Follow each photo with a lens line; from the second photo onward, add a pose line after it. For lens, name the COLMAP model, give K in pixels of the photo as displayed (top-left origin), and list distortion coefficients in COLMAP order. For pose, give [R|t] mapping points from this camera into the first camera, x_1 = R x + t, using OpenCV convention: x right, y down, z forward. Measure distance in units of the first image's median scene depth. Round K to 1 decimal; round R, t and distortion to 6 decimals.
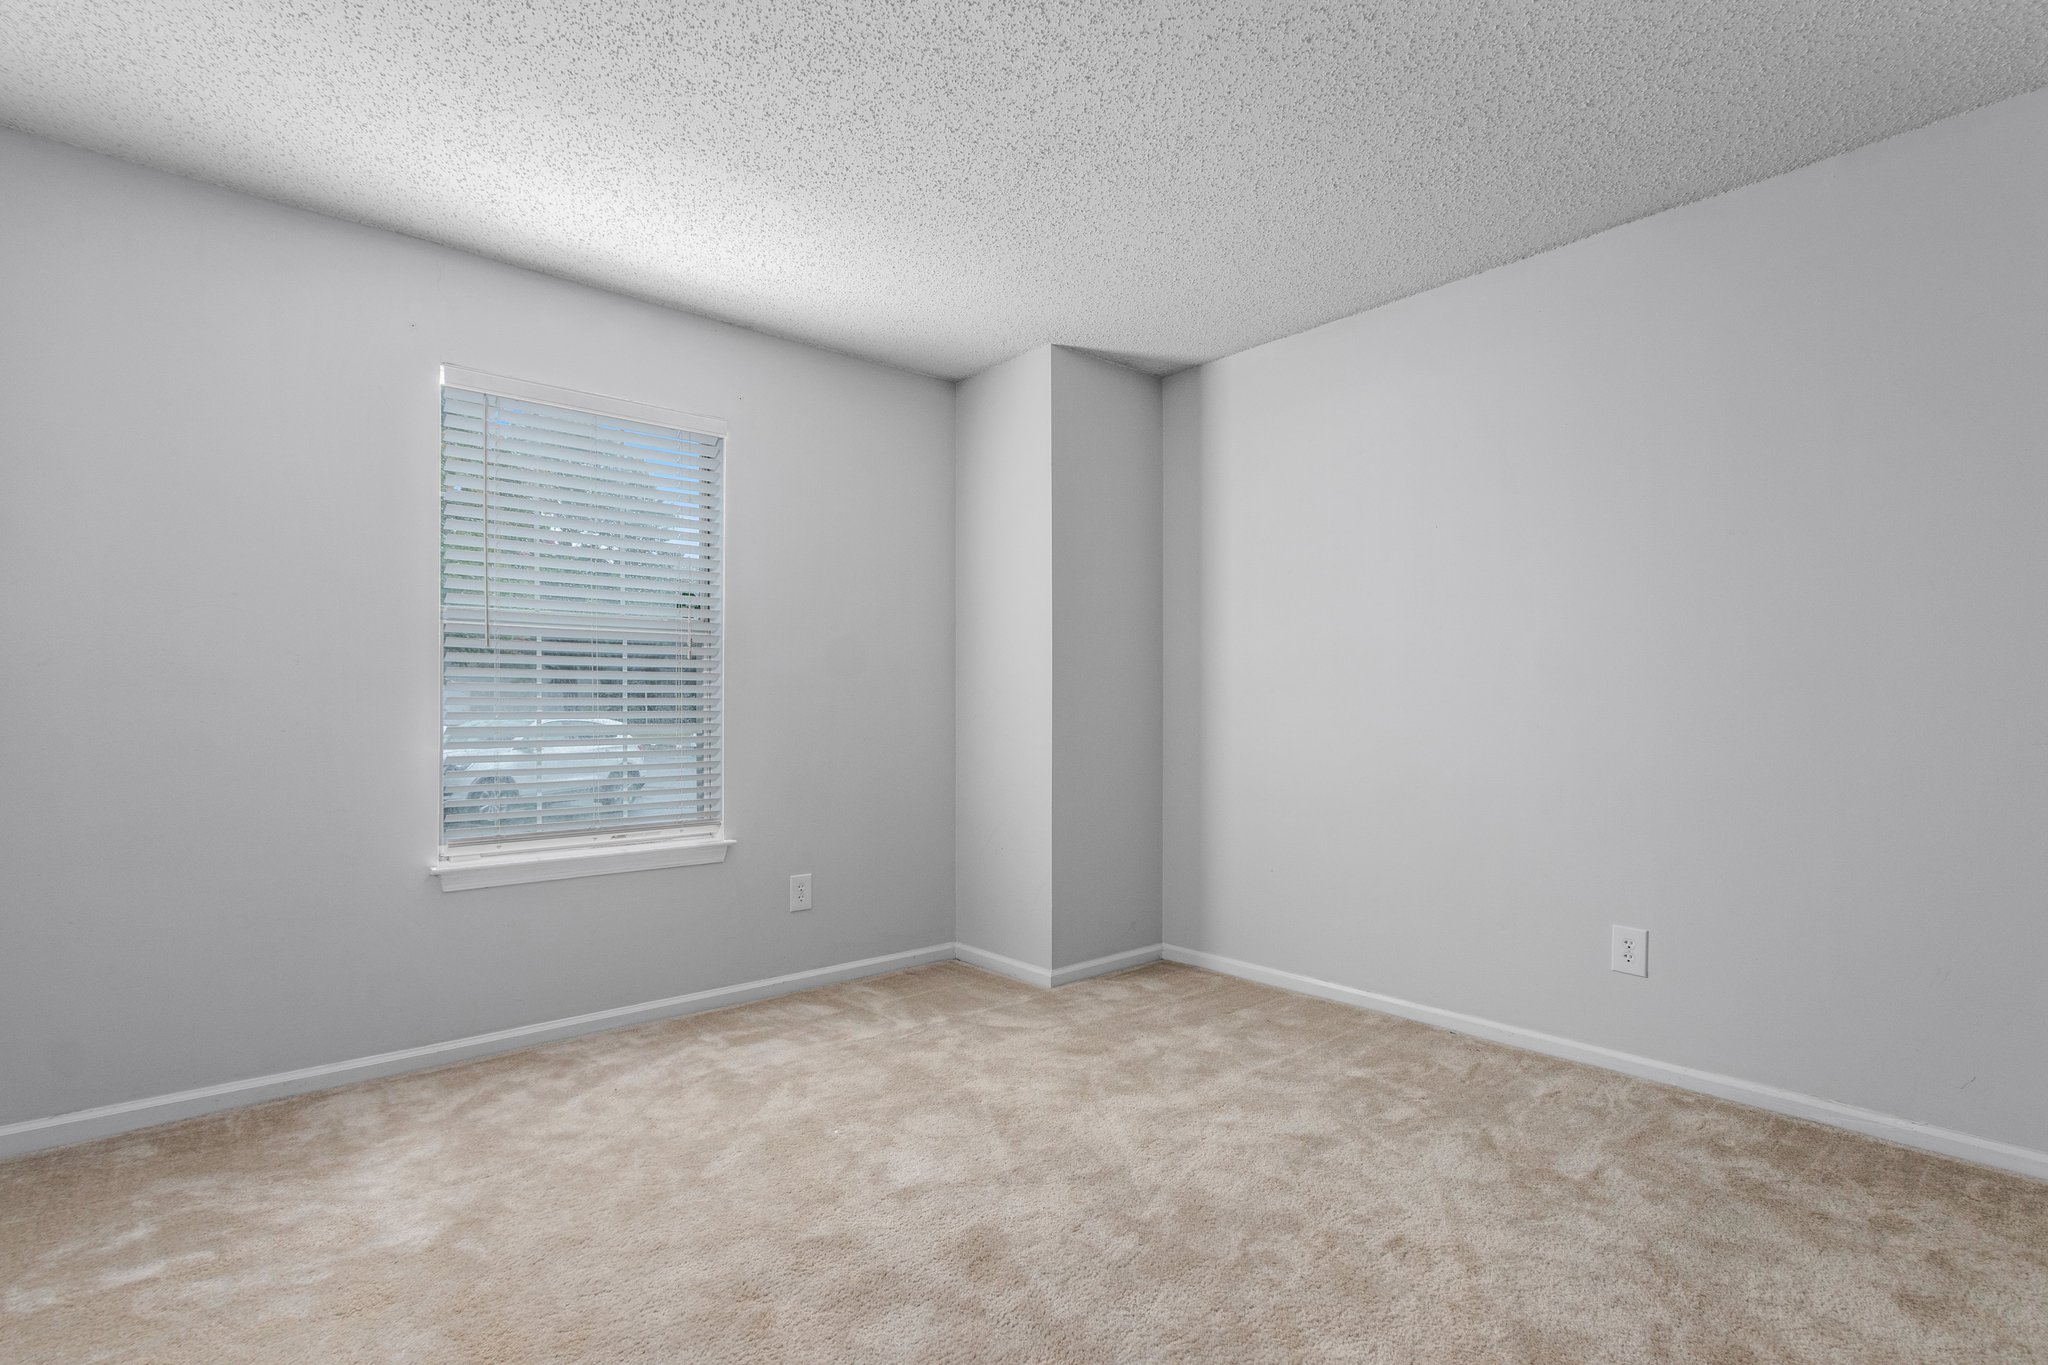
lens RADIAL K [[942.8, 0, 1011.3], [0, 942.8, 689.4], [0, 0, 1]] dist [-0.002343, 0.000098]
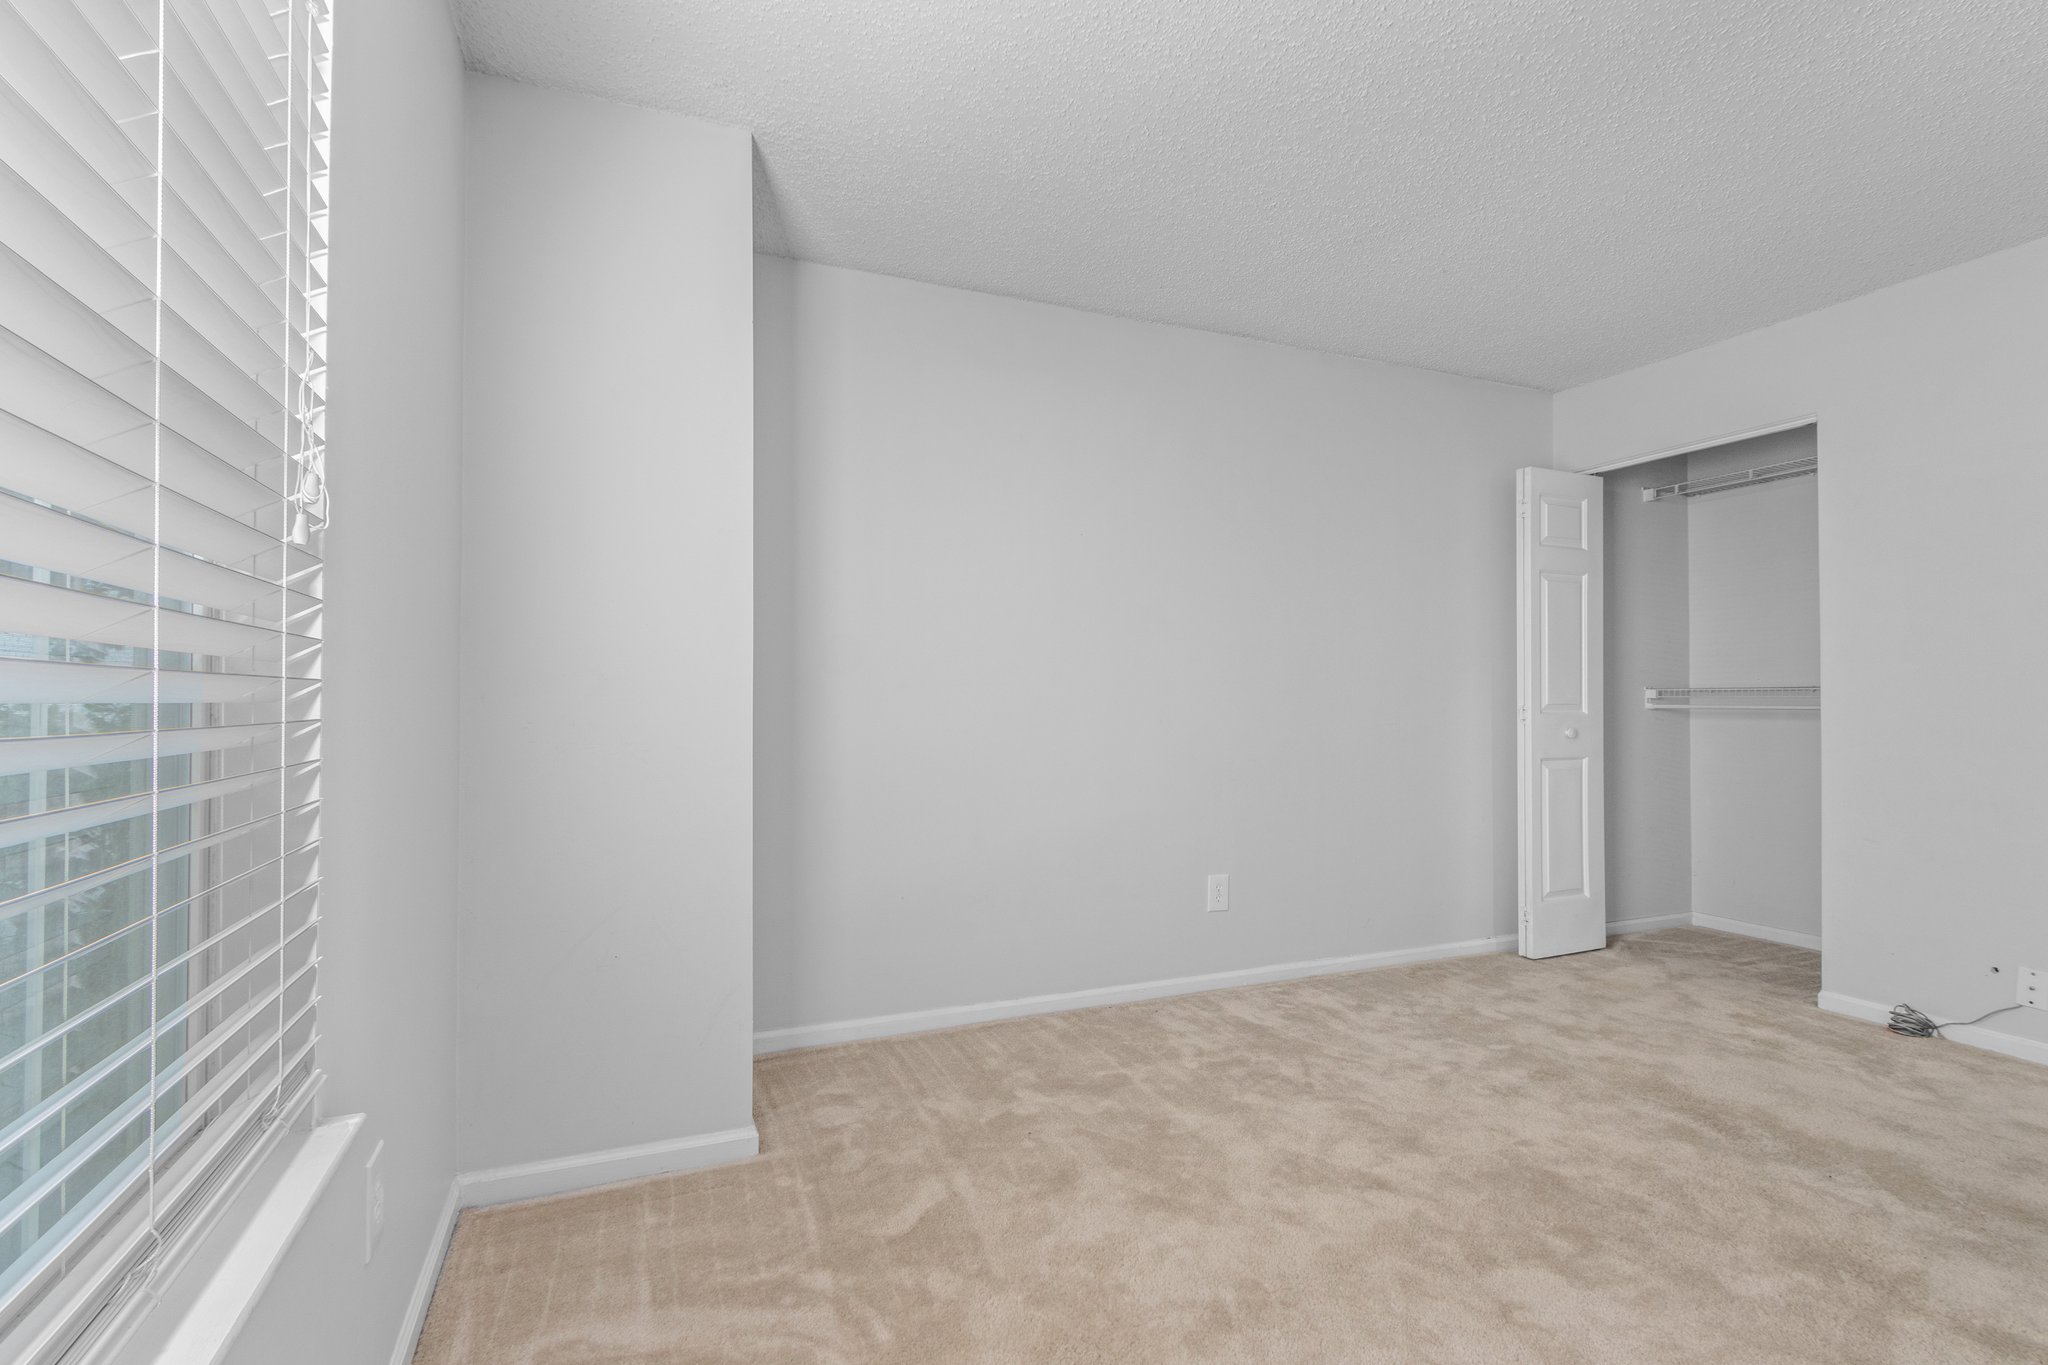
lens RADIAL K [[942.8, 0, 1014.0], [0, 942.8, 680.2], [0, 0, 1]] dist [-0.002343, 0.000098]
pose [[0.316238, 0.018898, 0.948492, -0.660538], [-0.022792, 0.999664, -0.012318, 0.005048], [-0.948406, -0.017723, 0.316563, 0.840942]]
